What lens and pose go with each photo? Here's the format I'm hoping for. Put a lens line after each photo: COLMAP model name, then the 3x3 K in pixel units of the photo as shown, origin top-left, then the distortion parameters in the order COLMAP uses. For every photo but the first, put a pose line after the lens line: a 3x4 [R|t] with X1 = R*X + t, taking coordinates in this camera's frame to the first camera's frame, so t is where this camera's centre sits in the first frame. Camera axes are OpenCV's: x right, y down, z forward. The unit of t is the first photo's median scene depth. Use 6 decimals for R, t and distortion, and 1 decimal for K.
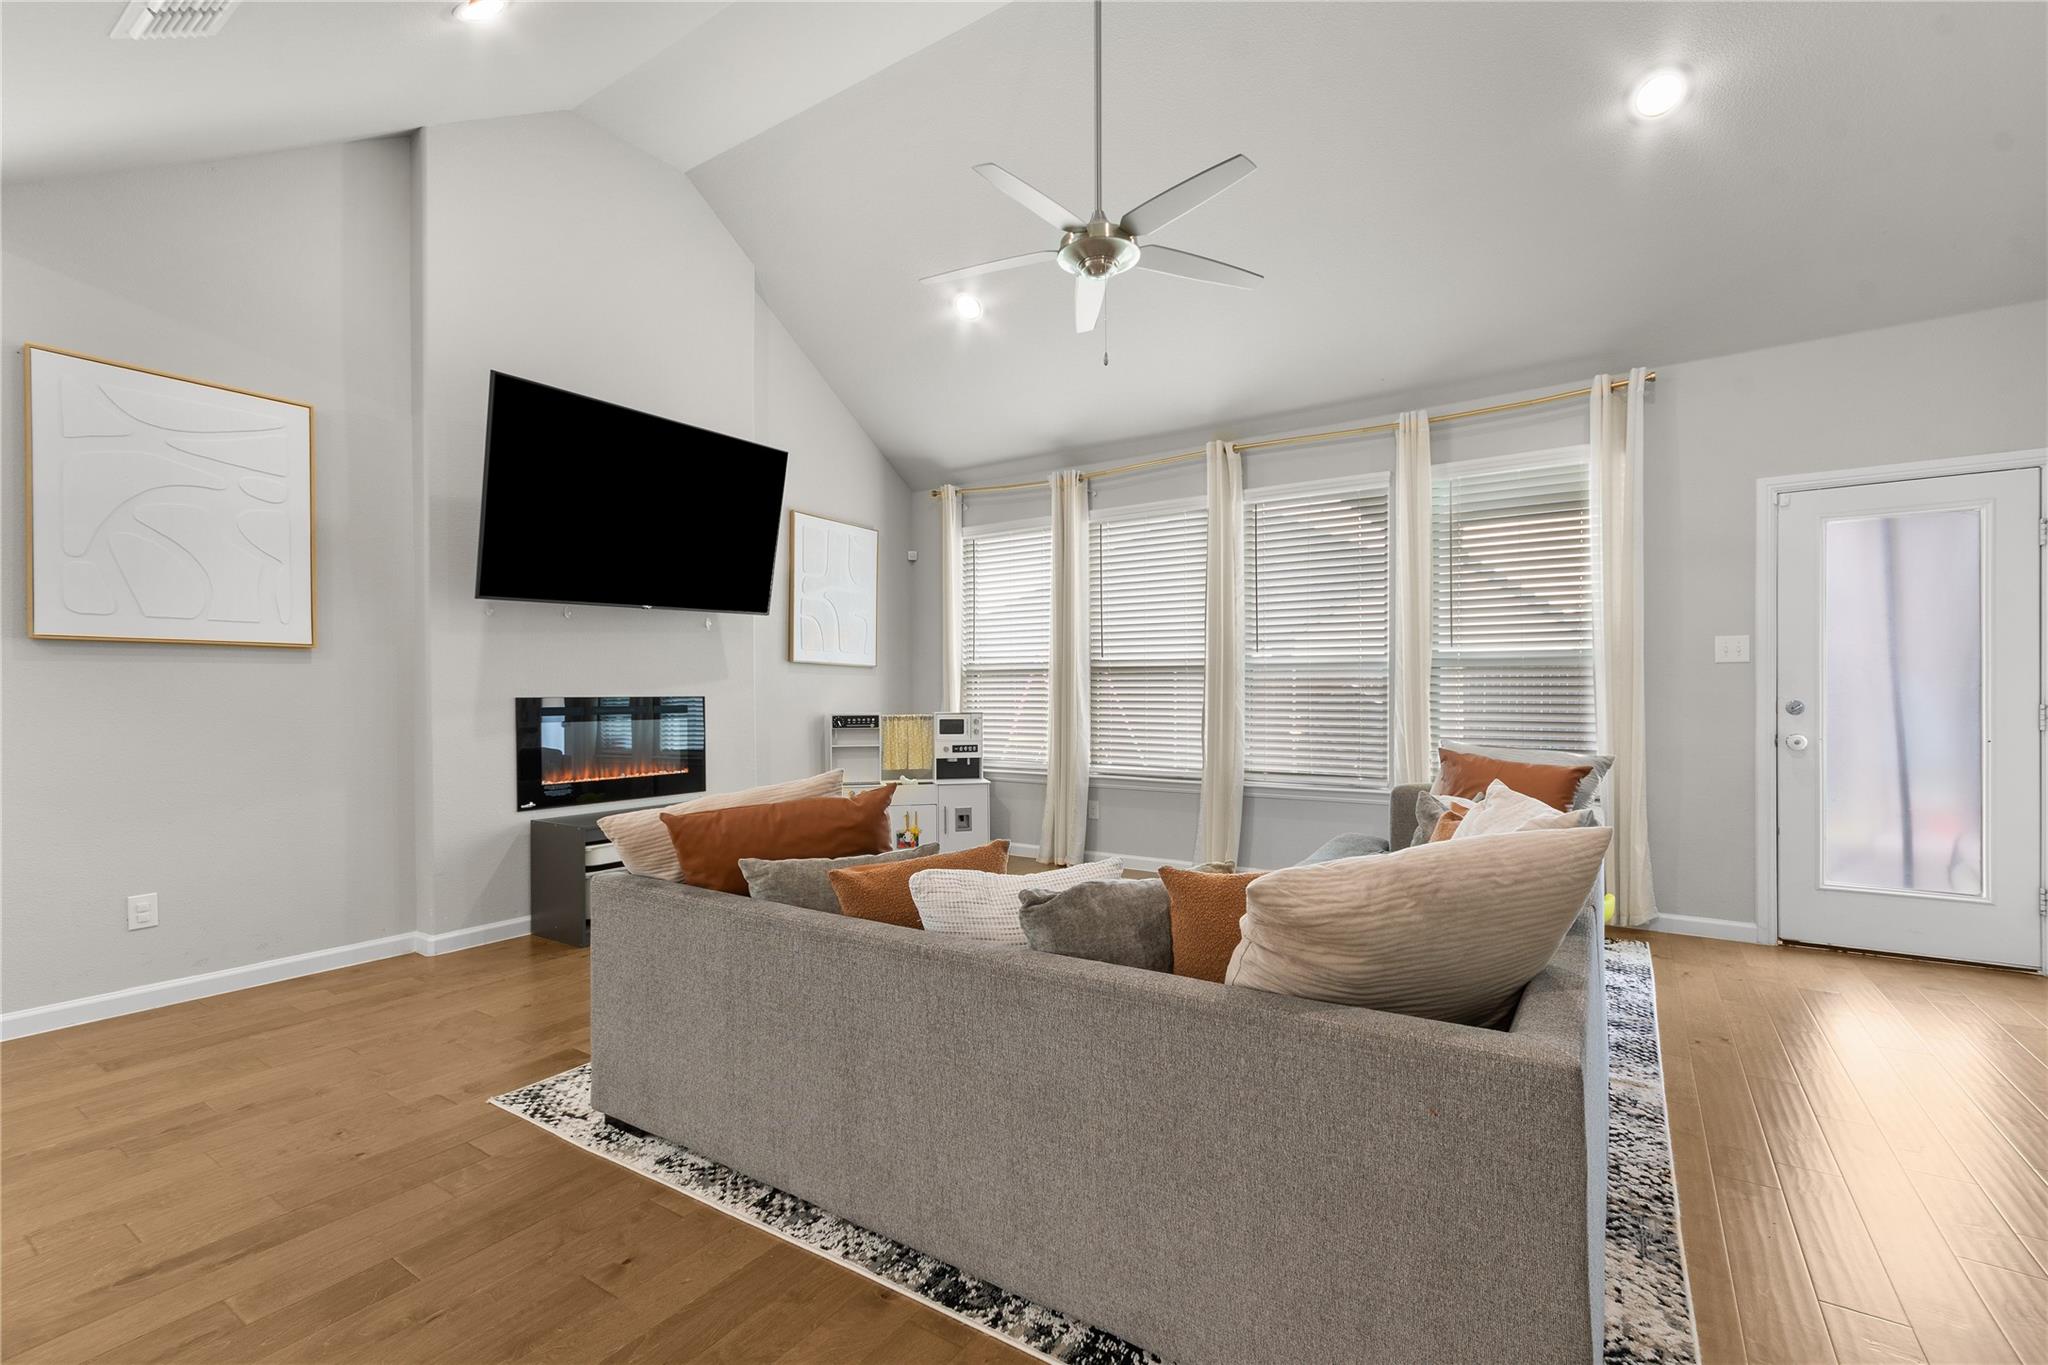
lens RADIAL K [[904.3, 0, 1012.2], [0, 904.3, 686.3], [0, 0, 1]] dist [0.008263, -0.001055]
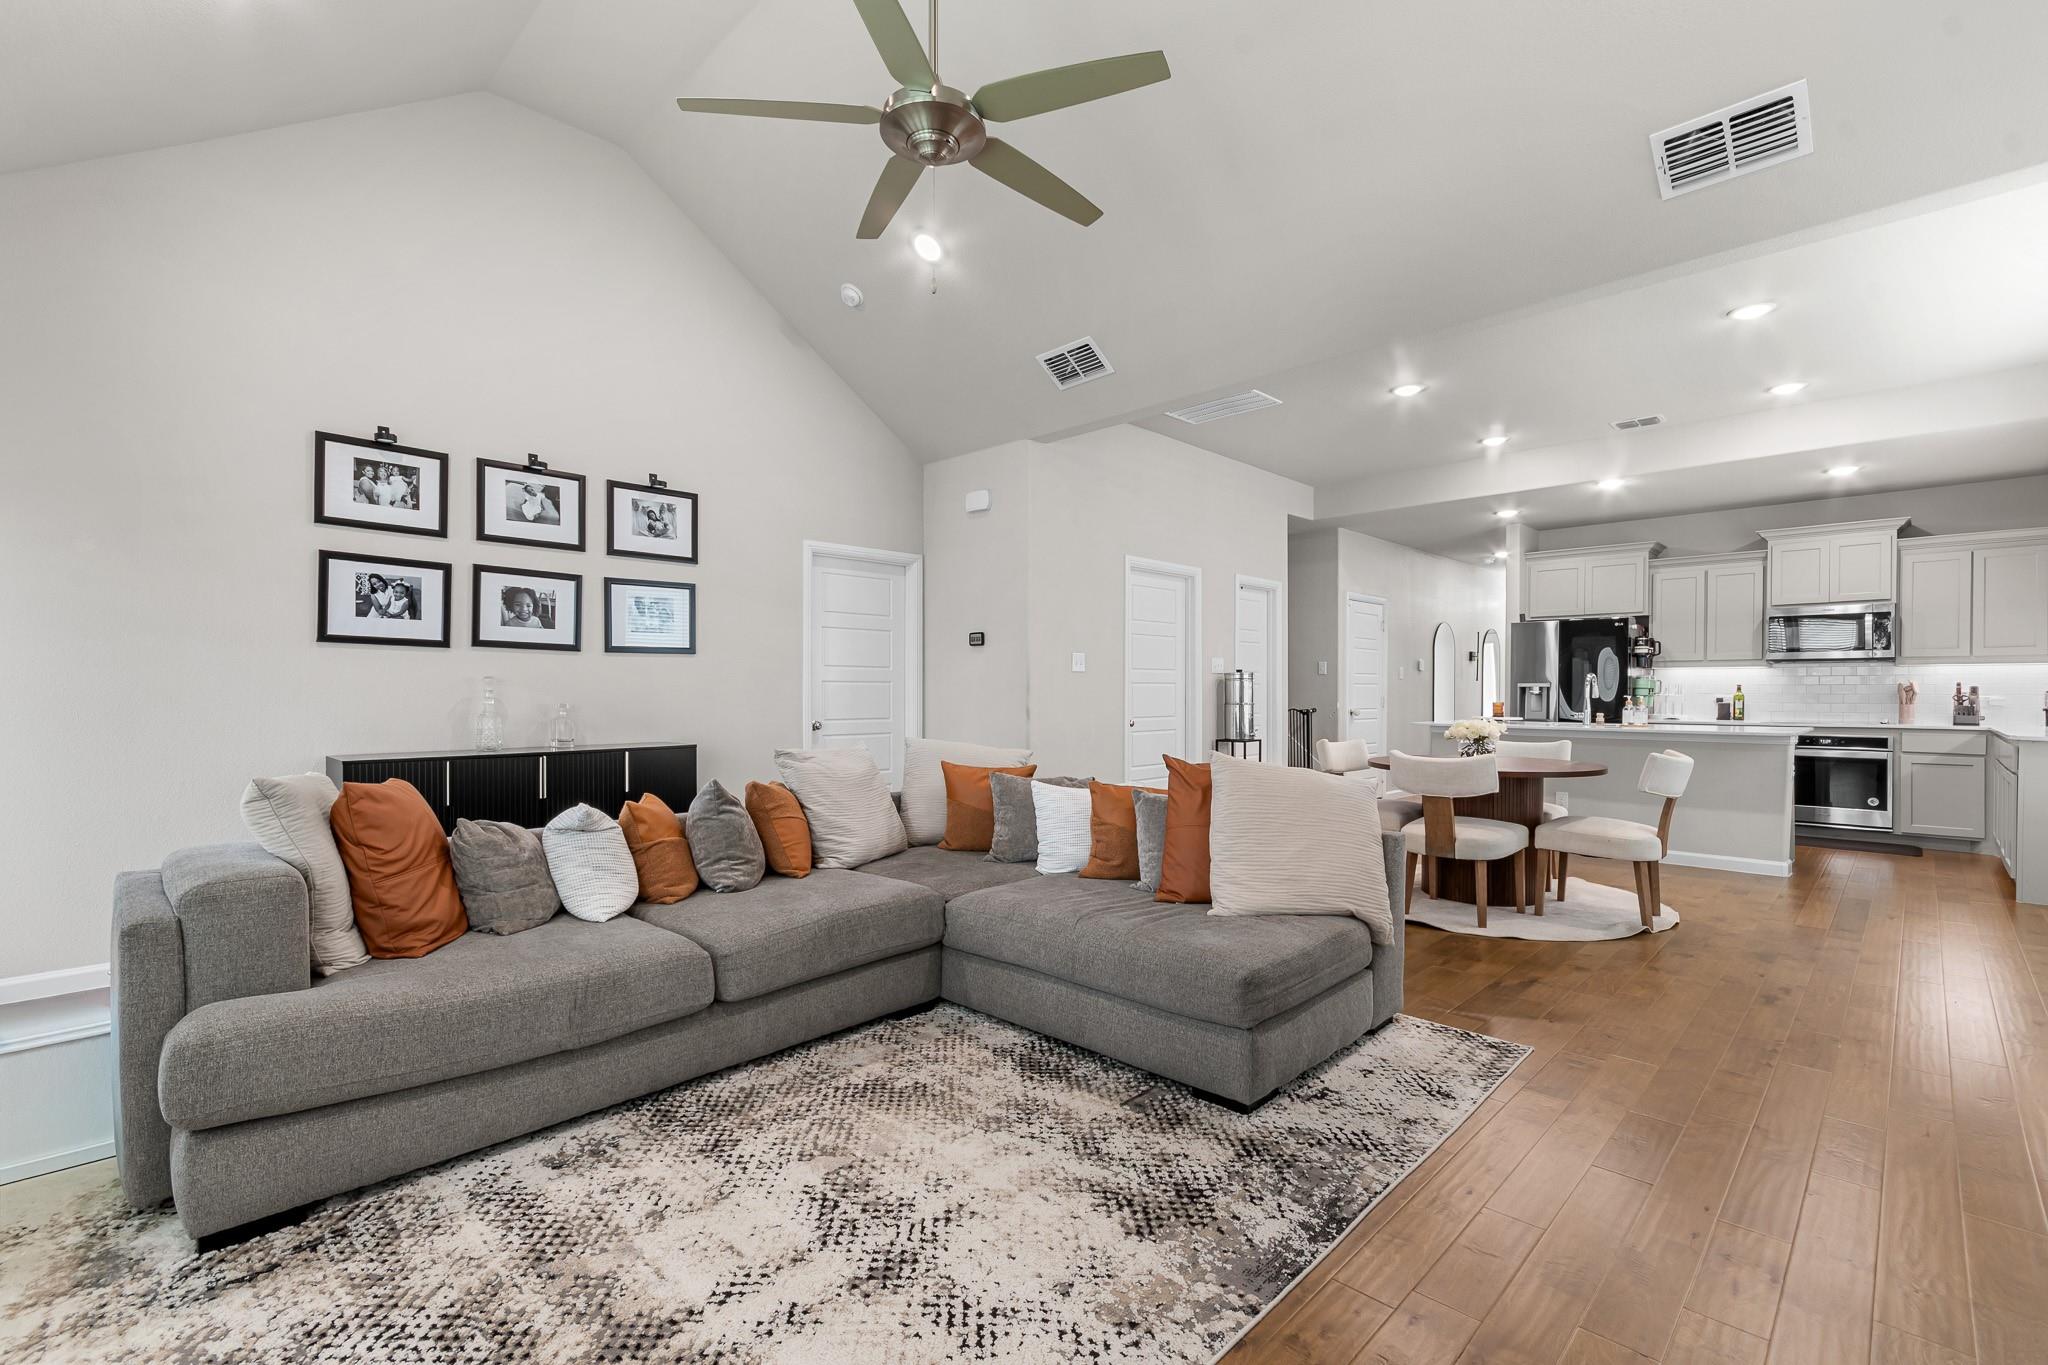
lens RADIAL K [[904.3, 0, 1011.2], [0, 904.3, 697.5], [0, 0, 1]] dist [0.008263, -0.001055]
pose [[-0.981447, 0.001948, 0.191726, -0.072447], [0.002097, 0.999998, 0.000576, 0.006924], [-0.191724, 0.000968, -0.981448, 1.059554]]
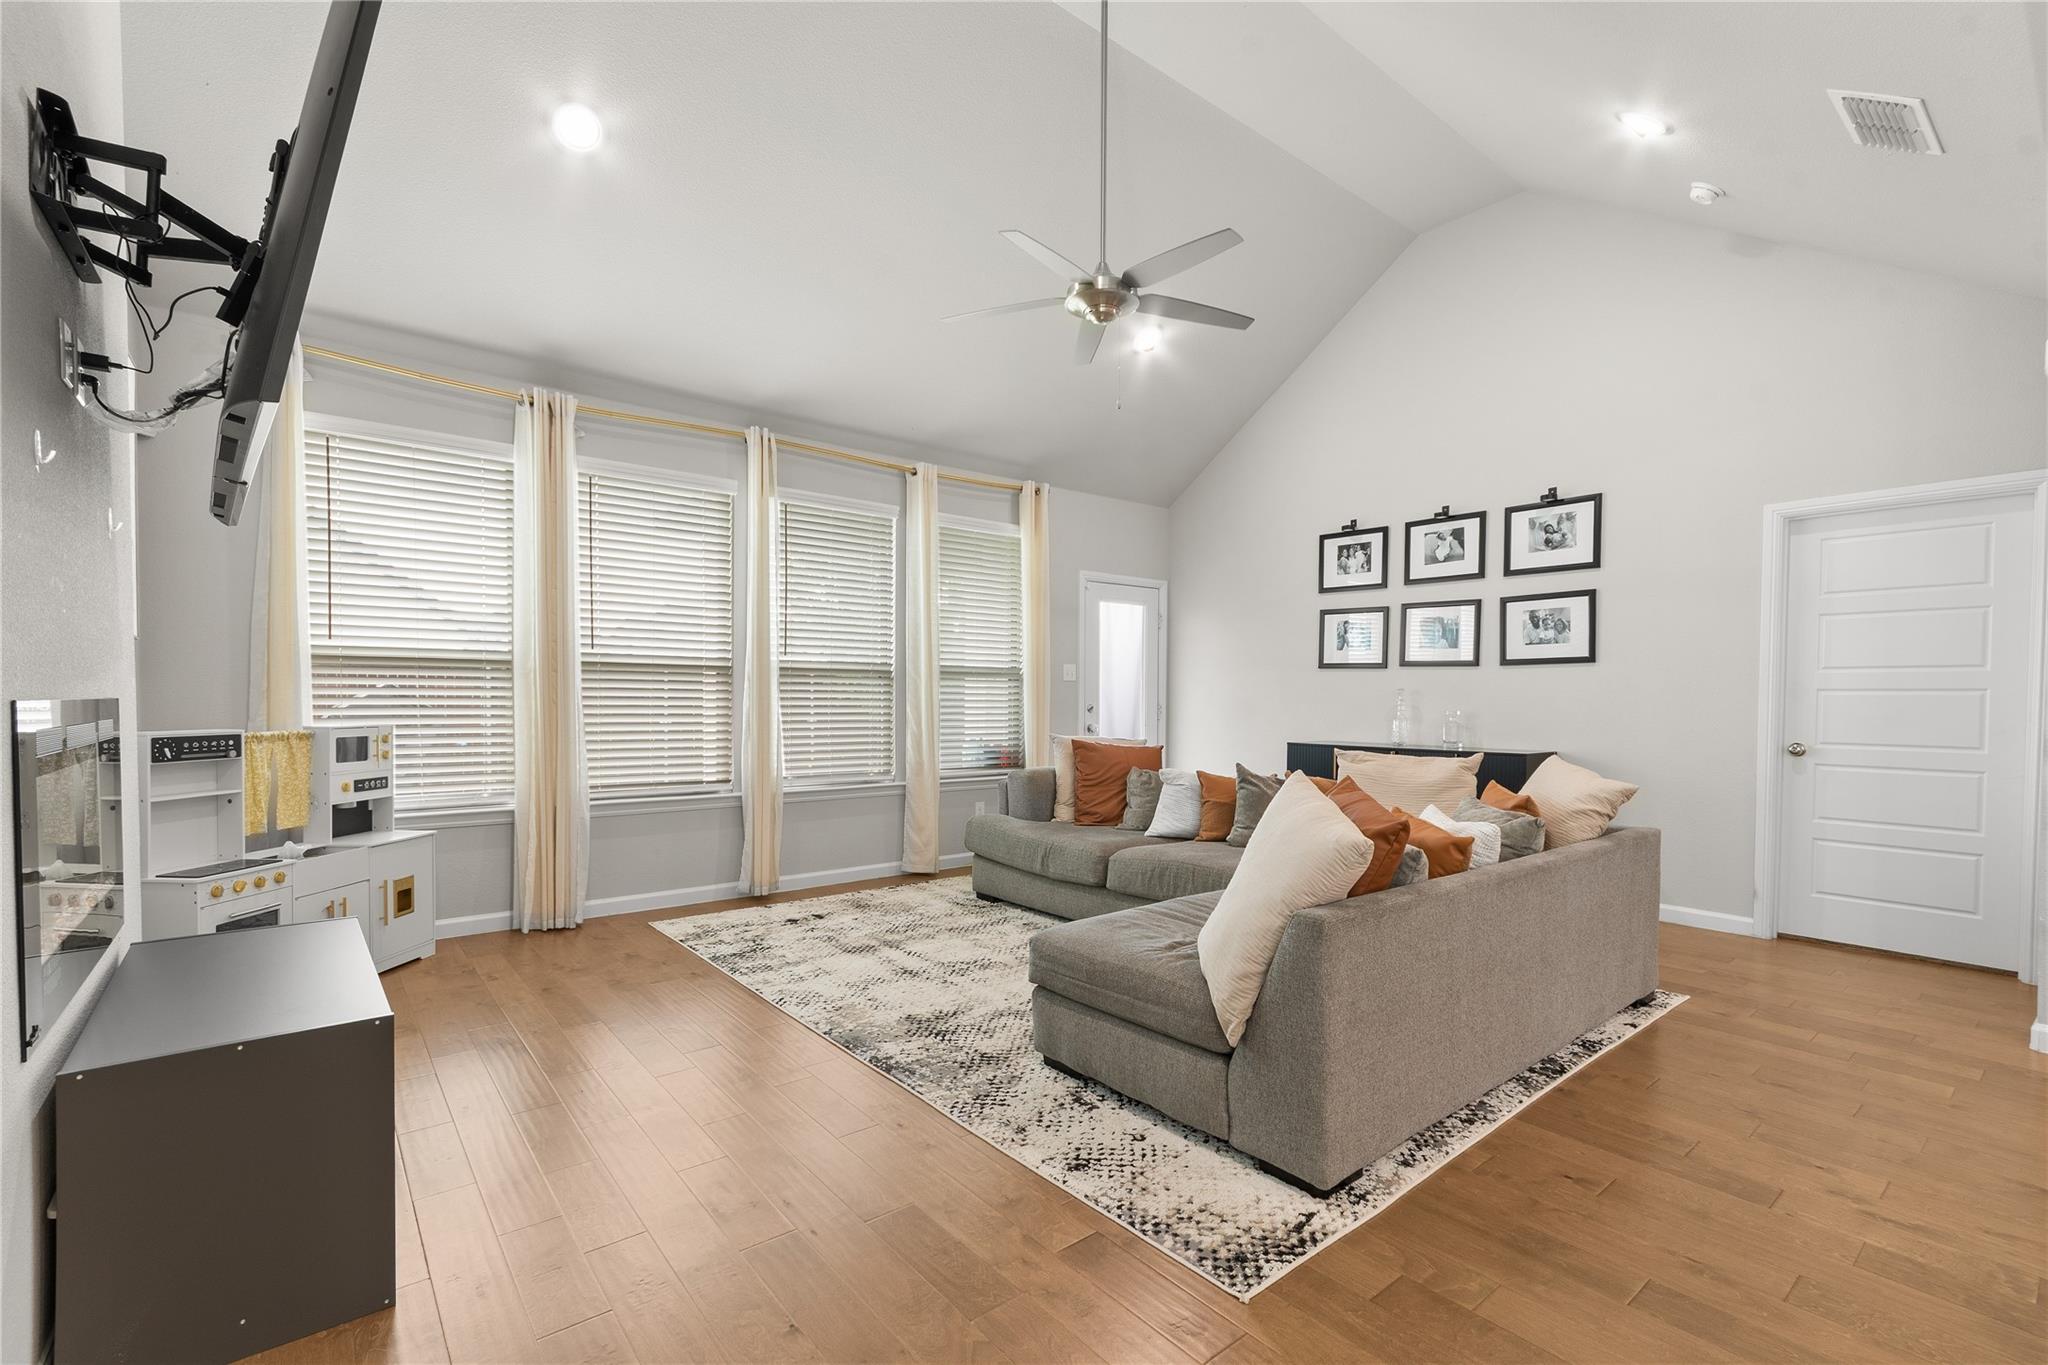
lens RADIAL K [[904.3, 0, 1041.2], [0, 904.3, 717.1], [0, 0, 1]] dist [0.008263, -0.001055]
pose [[0.282714, -0.016308, 0.959066, -0.597107], [-0.014908, 0.999660, 0.021392, 0.003934], [-0.959088, -0.020345, 0.282375, 0.455207]]
